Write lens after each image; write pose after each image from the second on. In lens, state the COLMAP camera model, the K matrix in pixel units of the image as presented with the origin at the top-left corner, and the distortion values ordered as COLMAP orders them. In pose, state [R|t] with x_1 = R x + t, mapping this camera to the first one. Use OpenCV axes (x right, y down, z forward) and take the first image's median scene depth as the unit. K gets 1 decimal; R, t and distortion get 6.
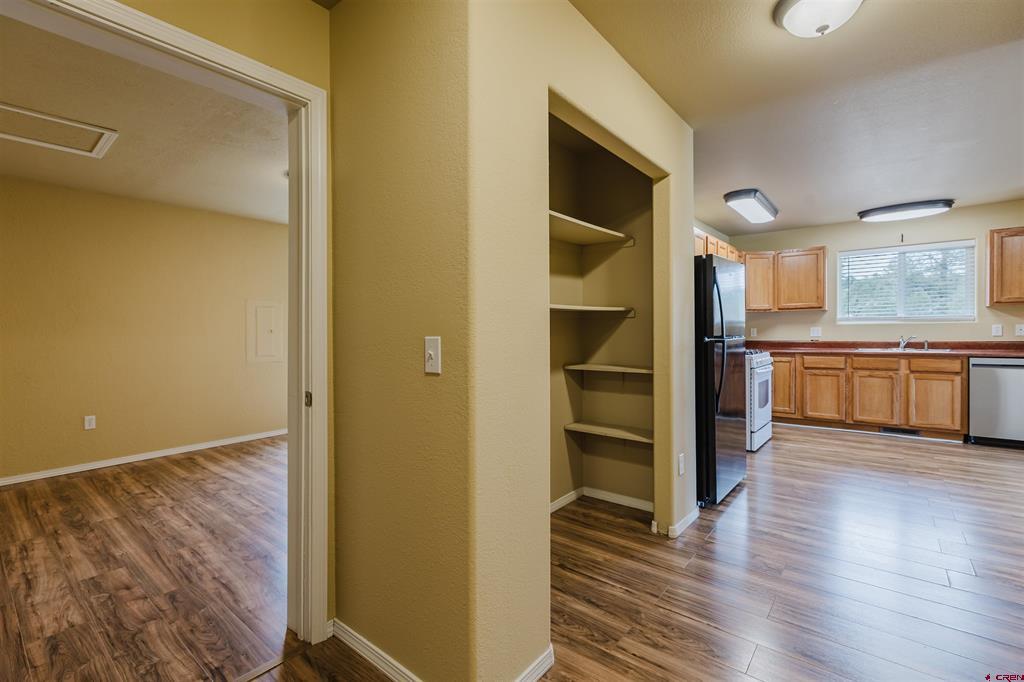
lens RADIAL K [[462.5, 0, 504.4], [0, 462.5, 333.6], [0, 0, 1]] dist [0.000771, 0.000081]
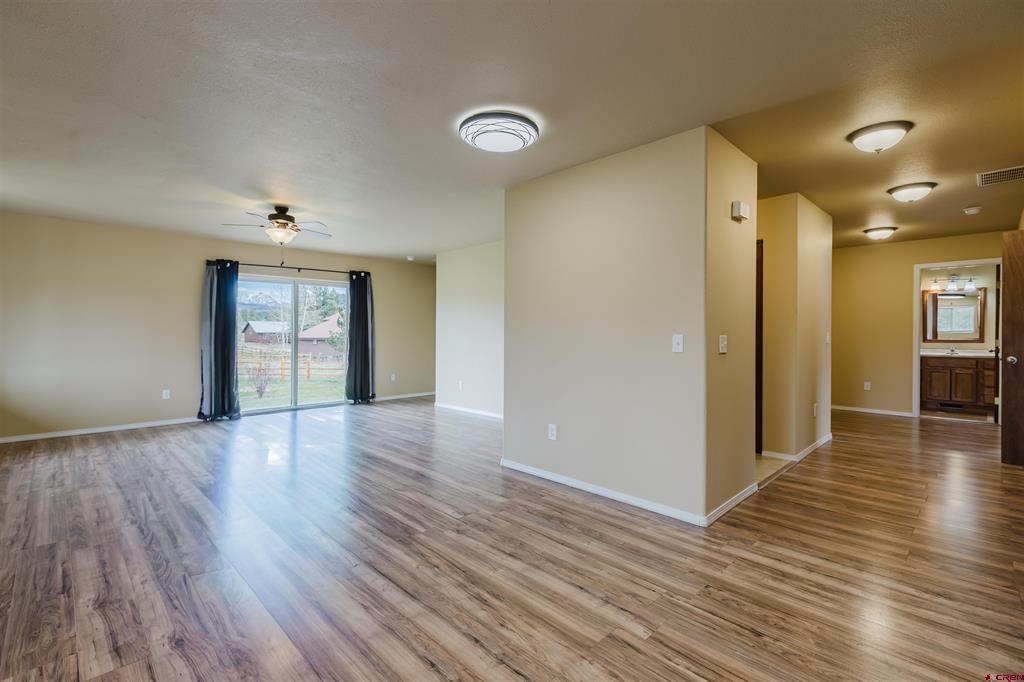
lens RADIAL K [[466.2, 0, 505.5], [0, 466.2, 330.7], [0, 0, 1]] dist [-0.002577, -0.000538]
pose [[-0.993371, 0.014570, 0.114027, 0.649930], [0.015366, 0.999863, 0.006101, -0.016022], [-0.113923, 0.007813, -0.993459, 1.009824]]
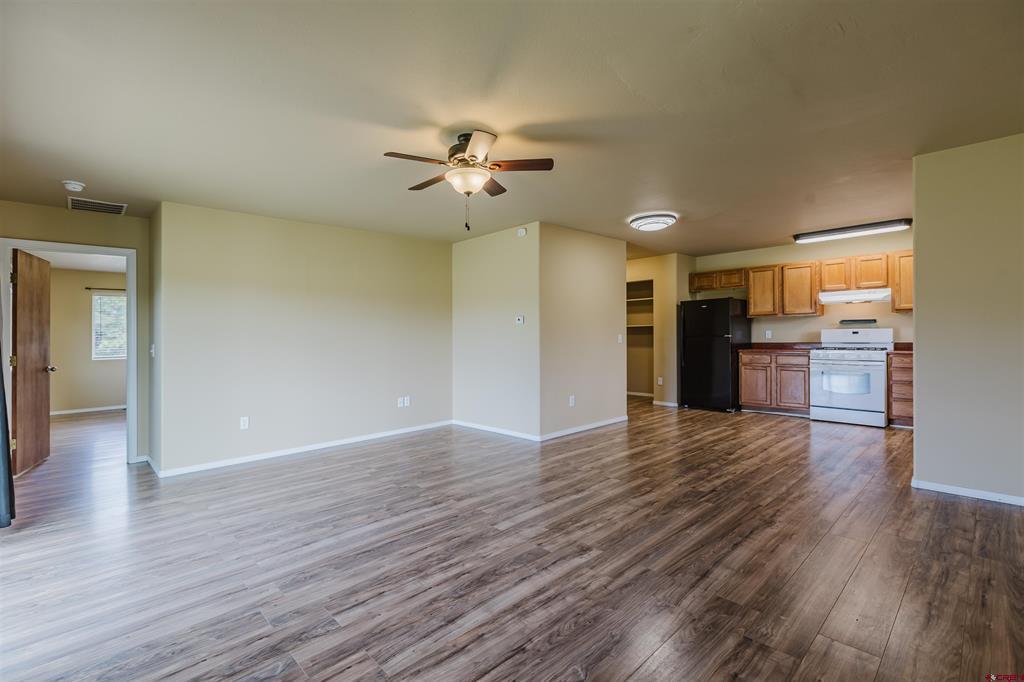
lens RADIAL K [[462.5, 0, 504.4], [0, 462.5, 333.6], [0, 0, 1]] dist [0.000771, 0.000081]
pose [[-0.128316, 0.013193, -0.991646, 1.791282], [0.012545, 0.999853, 0.011679, -0.025127], [0.991654, -0.010942, -0.128463, 0.238582]]
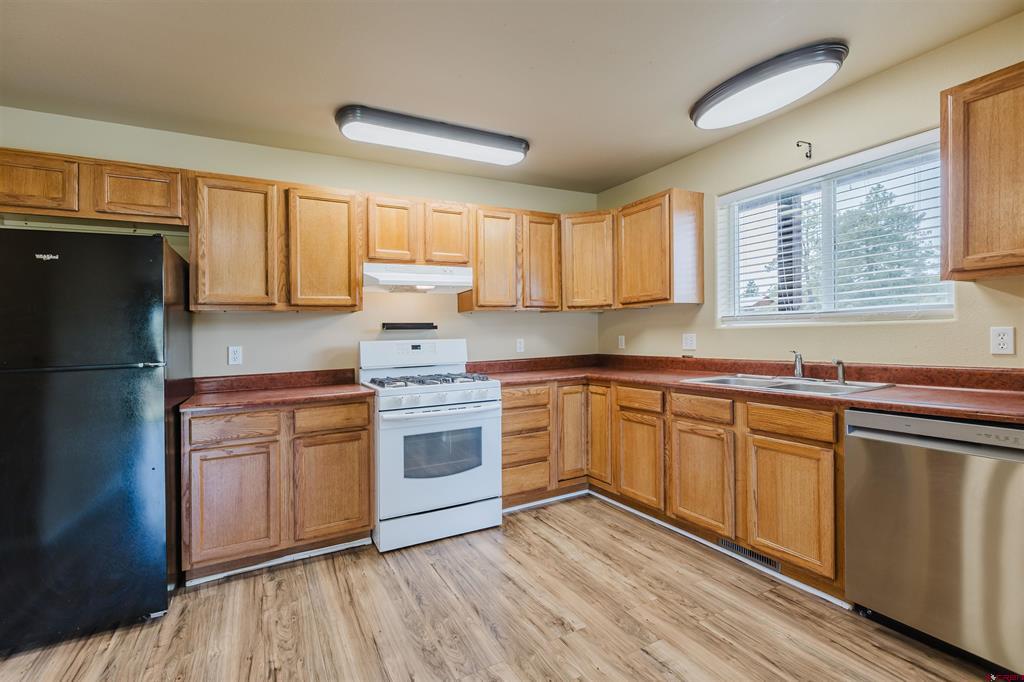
lens RADIAL K [[462.5, 0, 504.4], [0, 462.5, 333.6], [0, 0, 1]] dist [0.000771, 0.000081]
pose [[0.922359, -0.011934, -0.386148, 0.806740], [0.011242, 0.999929, -0.004051, -0.016164], [0.386169, -0.000604, 0.922428, 0.457856]]
